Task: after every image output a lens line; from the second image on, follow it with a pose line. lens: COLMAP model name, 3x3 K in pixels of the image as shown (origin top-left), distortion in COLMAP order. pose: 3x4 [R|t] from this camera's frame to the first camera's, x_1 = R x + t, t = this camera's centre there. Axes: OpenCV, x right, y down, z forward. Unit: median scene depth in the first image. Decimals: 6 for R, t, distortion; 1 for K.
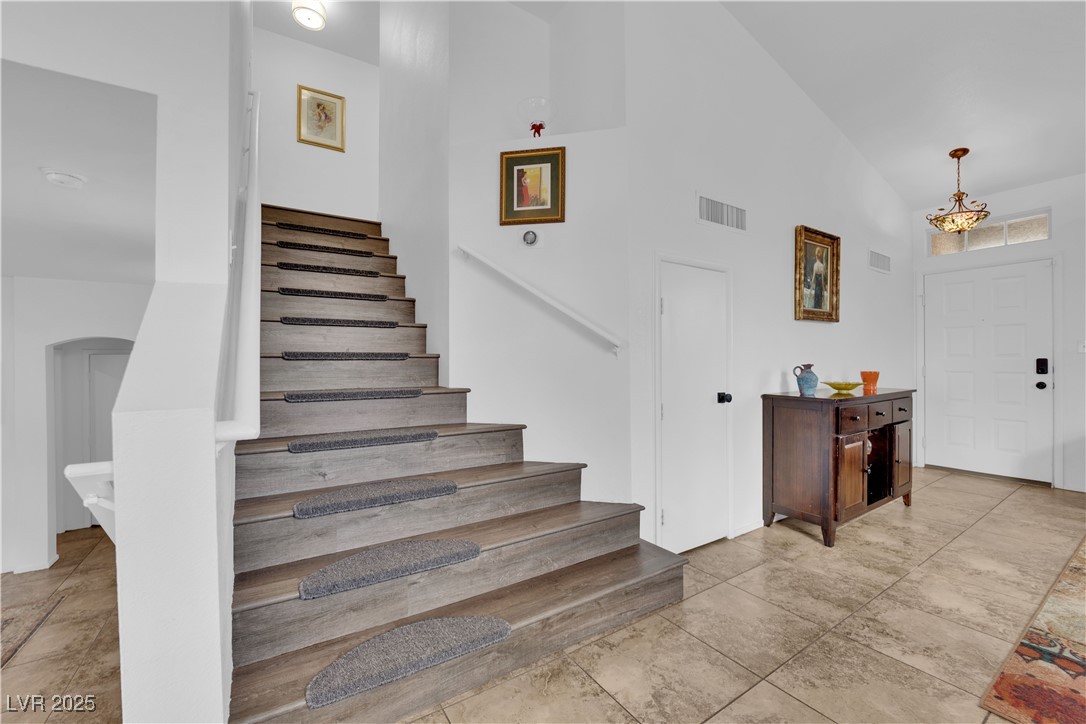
lens RADIAL K [[435.4, 0, 547.2], [0, 435.4, 364.8], [0, 0, 1]] dist [-0.014932, -0.001561]
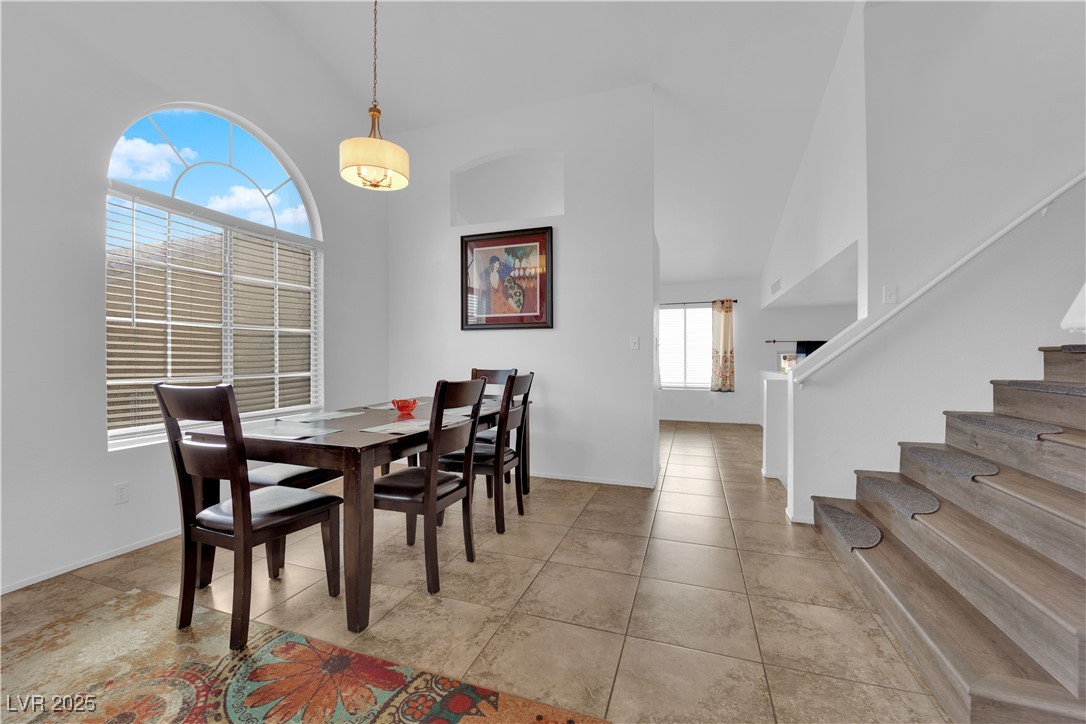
lens RADIAL K [[435.4, 0, 537.2], [0, 435.4, 359.7], [0, 0, 1]] dist [-0.014932, -0.001561]
pose [[-0.801060, 0.016362, -0.598360, 1.261283], [0.009068, 0.999843, 0.015200, -0.024907], [0.598515, 0.006750, -0.801083, 1.218267]]
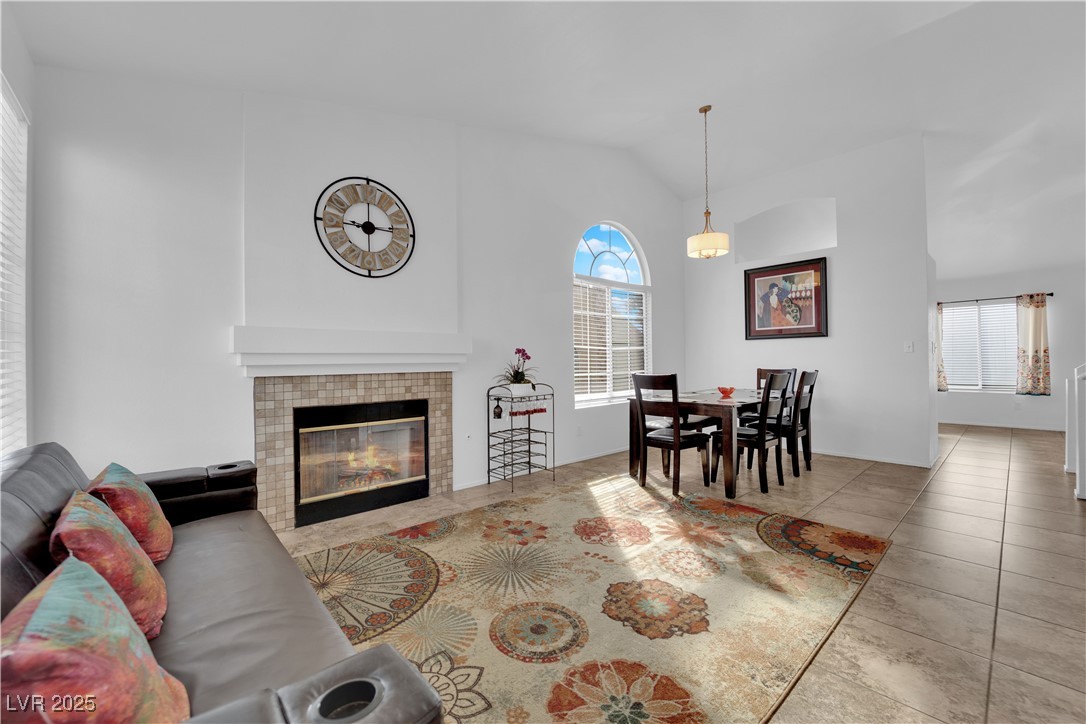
lens RADIAL K [[435.4, 0, 538.1], [0, 435.4, 360.5], [0, 0, 1]] dist [-0.014932, -0.001561]
pose [[-0.989781, 0.023163, -0.140705, 2.052372], [0.023385, 0.999727, 0.000075, -0.038527], [0.140668, -0.003217, -0.990052, 1.934349]]
